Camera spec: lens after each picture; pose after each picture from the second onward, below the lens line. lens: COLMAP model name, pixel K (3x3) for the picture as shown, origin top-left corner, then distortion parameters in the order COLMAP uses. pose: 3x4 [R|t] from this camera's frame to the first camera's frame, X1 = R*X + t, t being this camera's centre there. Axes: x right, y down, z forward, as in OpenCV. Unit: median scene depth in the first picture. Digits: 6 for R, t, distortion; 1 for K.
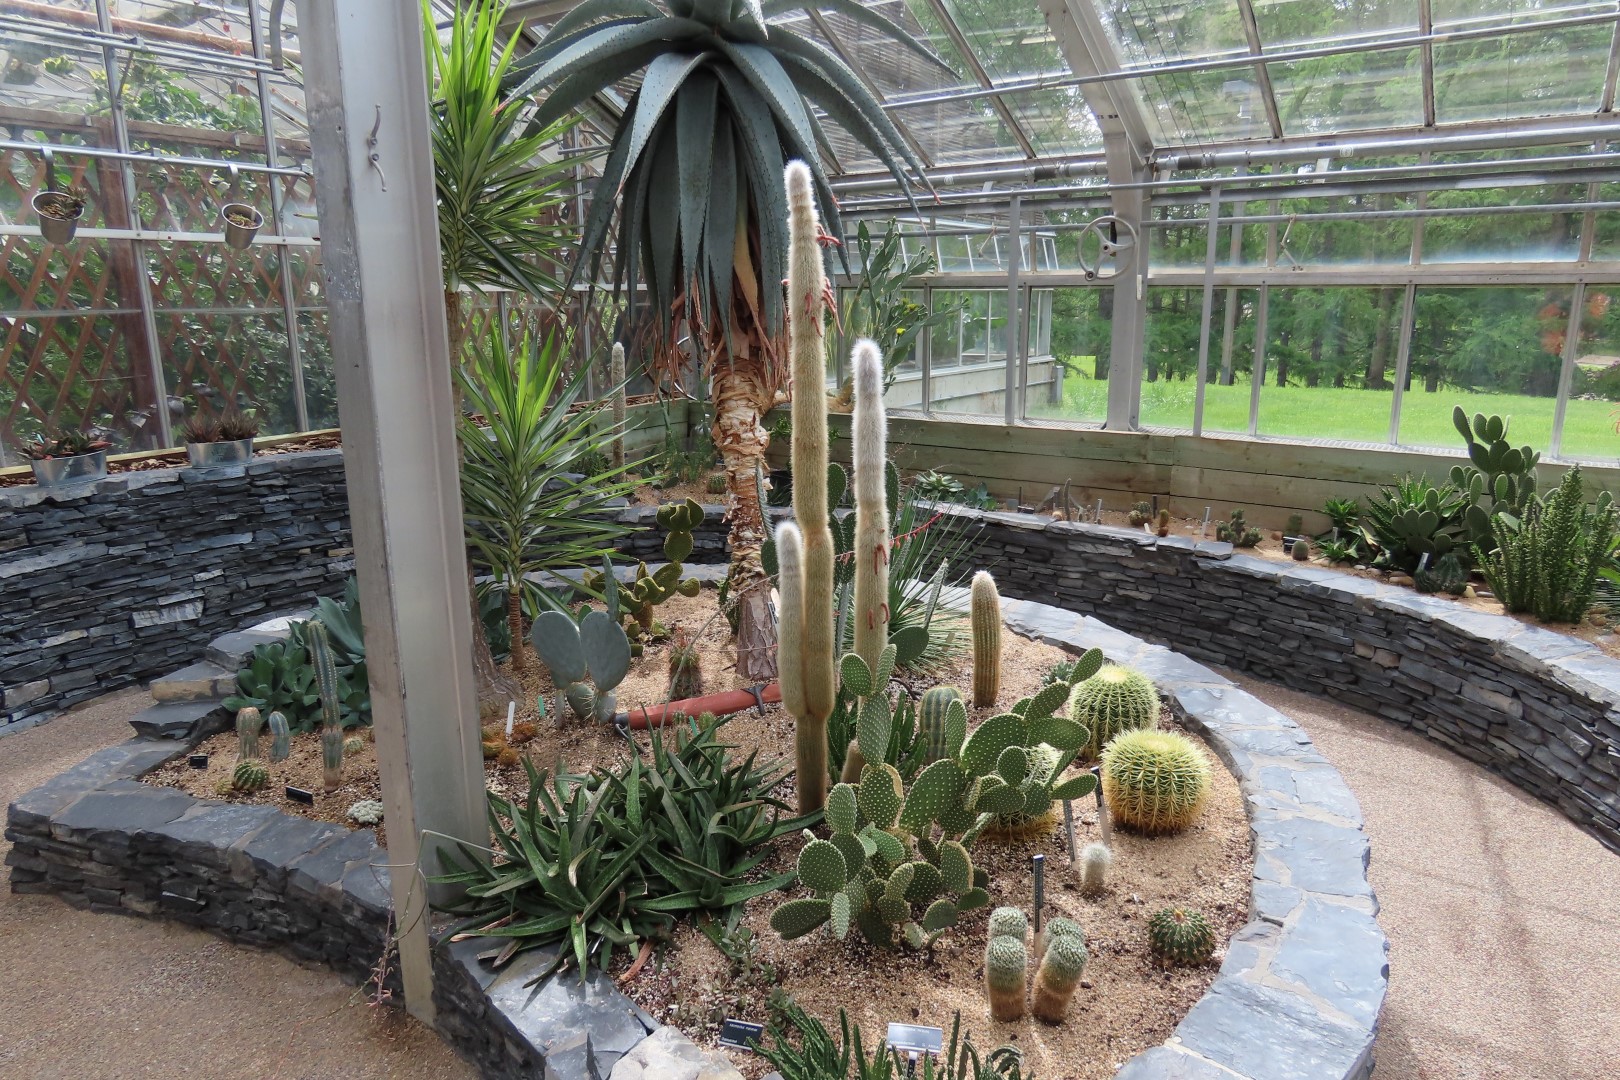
lens RADIAL K [[998.8, 0, 810.0], [0, 998.8, 540.0], [0, 0, 1]] dist [0.002896, 0.001141]
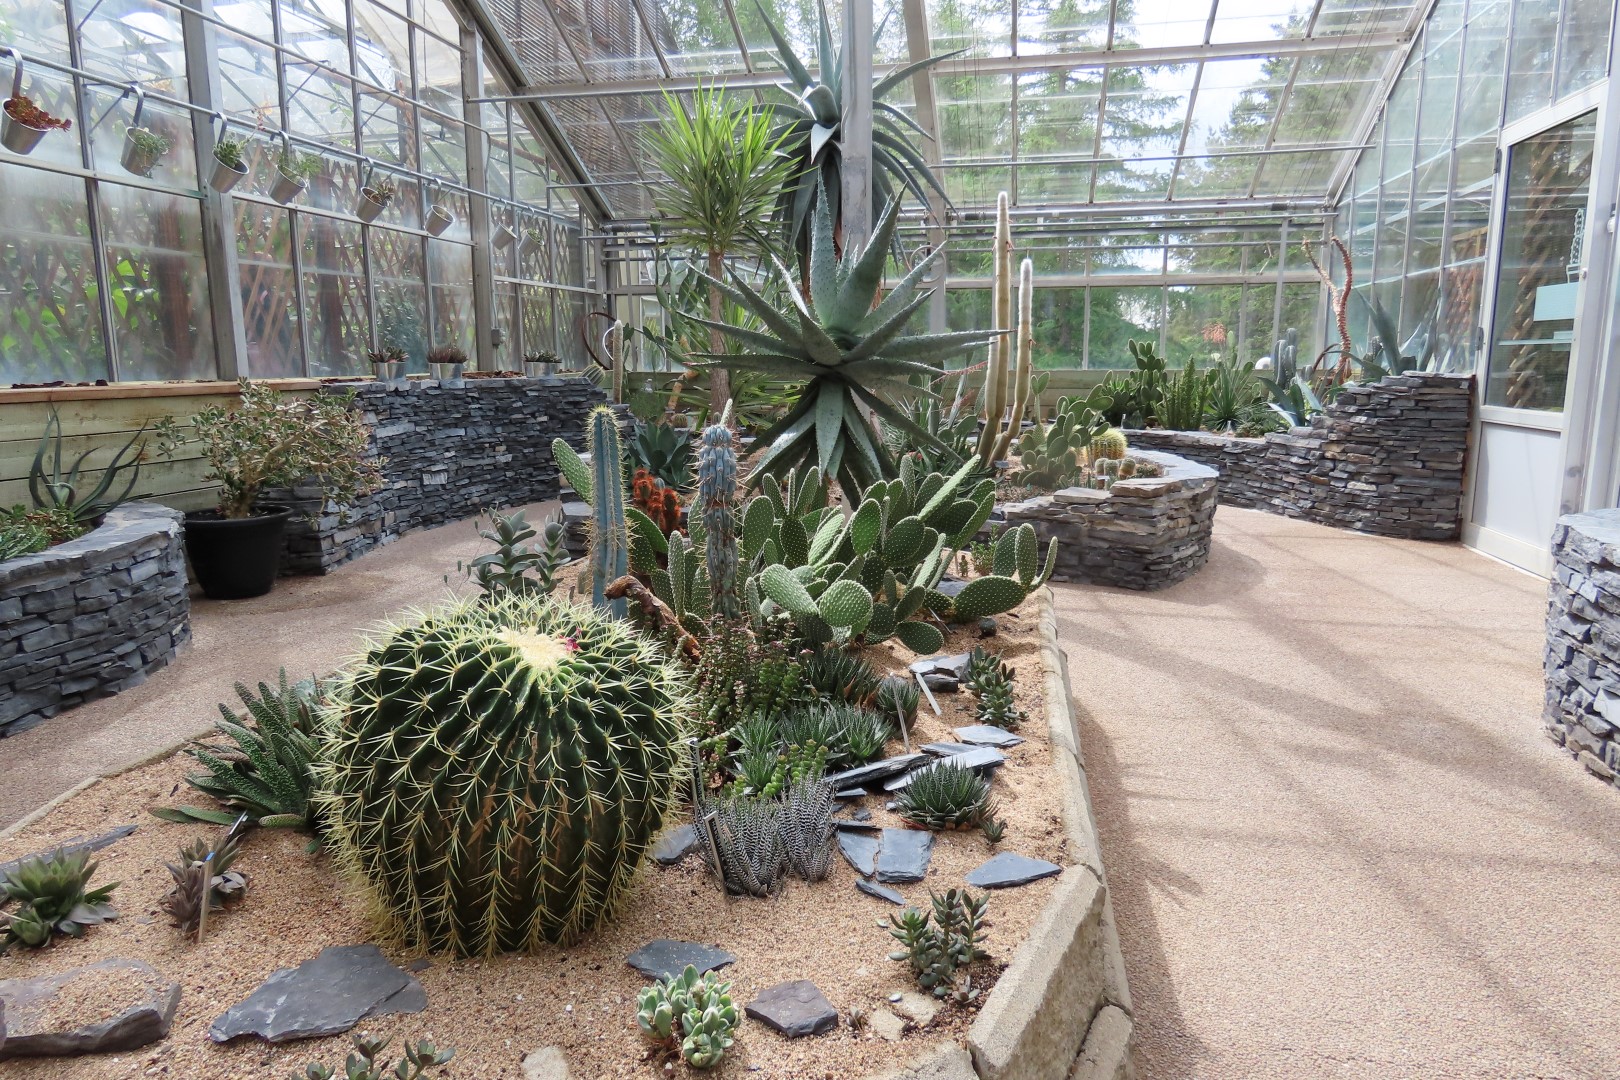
lens RADIAL K [[998.8, 0, 810.0], [0, 998.8, 540.0], [0, 0, 1]] dist [0.002896, 0.001141]
pose [[0.918661, -0.069485, 0.388889, -0.700258], [0.093324, 0.994719, -0.042725, 0.271676], [-0.383866, 0.075542, 0.920294, -0.527219]]
